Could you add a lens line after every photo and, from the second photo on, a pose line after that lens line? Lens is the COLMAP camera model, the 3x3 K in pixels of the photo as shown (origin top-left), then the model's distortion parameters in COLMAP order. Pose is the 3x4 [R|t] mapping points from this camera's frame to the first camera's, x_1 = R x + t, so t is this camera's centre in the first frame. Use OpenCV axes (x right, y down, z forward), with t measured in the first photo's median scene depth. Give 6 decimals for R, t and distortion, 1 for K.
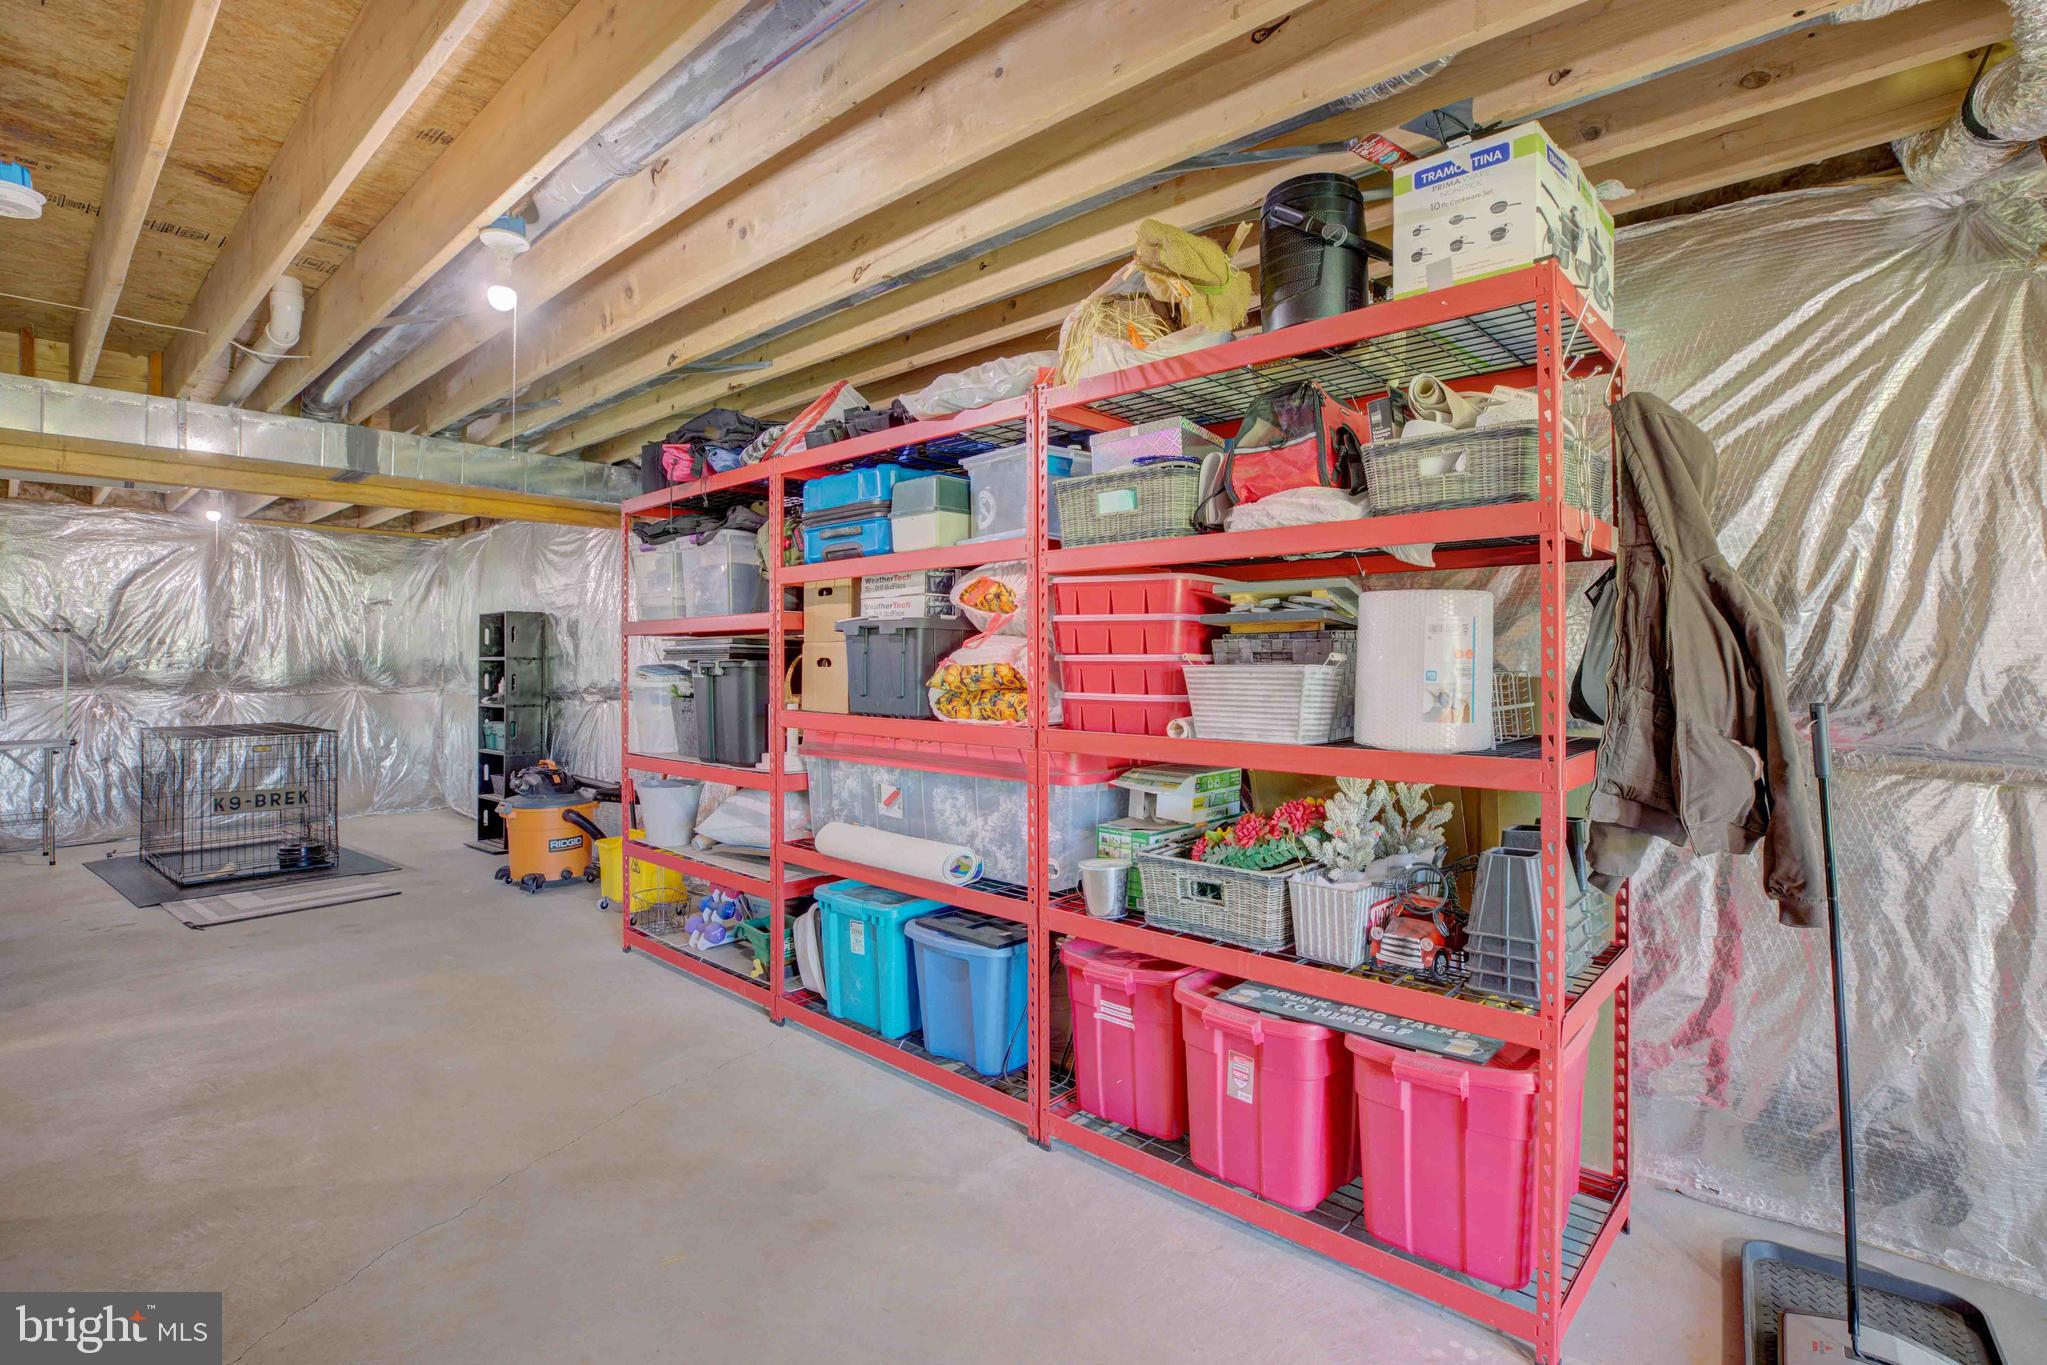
lens RADIAL K [[956.8, 0, 1043.8], [0, 956.8, 673.7], [0, 0, 1]] dist [-0.046852, 0.000371]
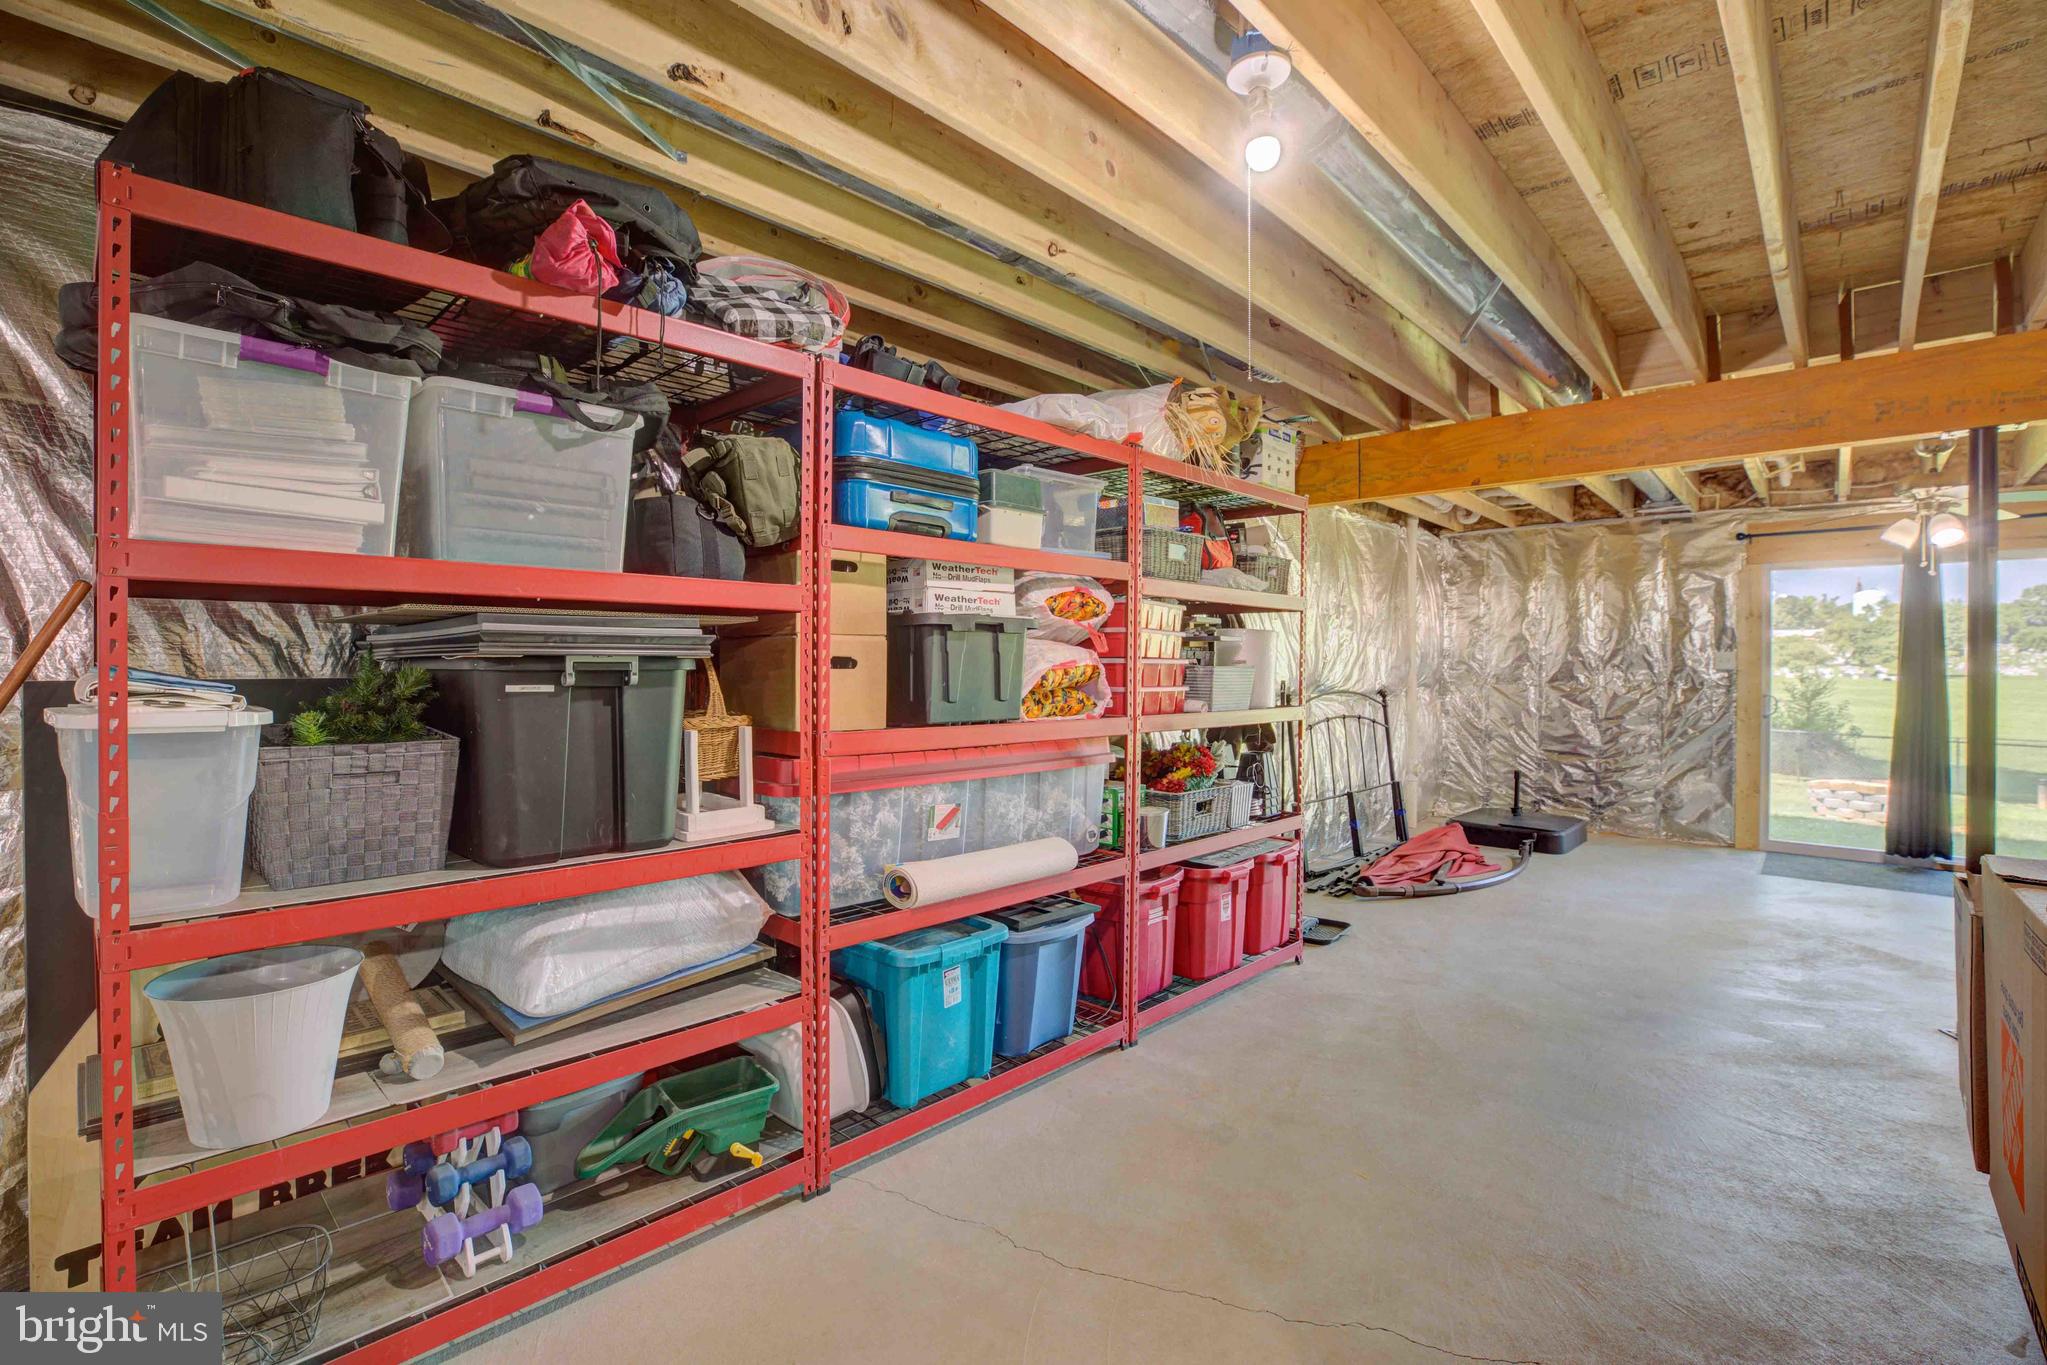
lens RADIAL K [[905.5, 0, 1027.6], [0, 905.5, 676.0], [0, 0, 1]] dist [-0.012585, 0.000026]
pose [[0.039442, -0.015351, 0.999104, -0.982337], [0.007172, 0.999861, 0.015079, -0.011919], [-0.999196, 0.006570, 0.039546, 0.889468]]
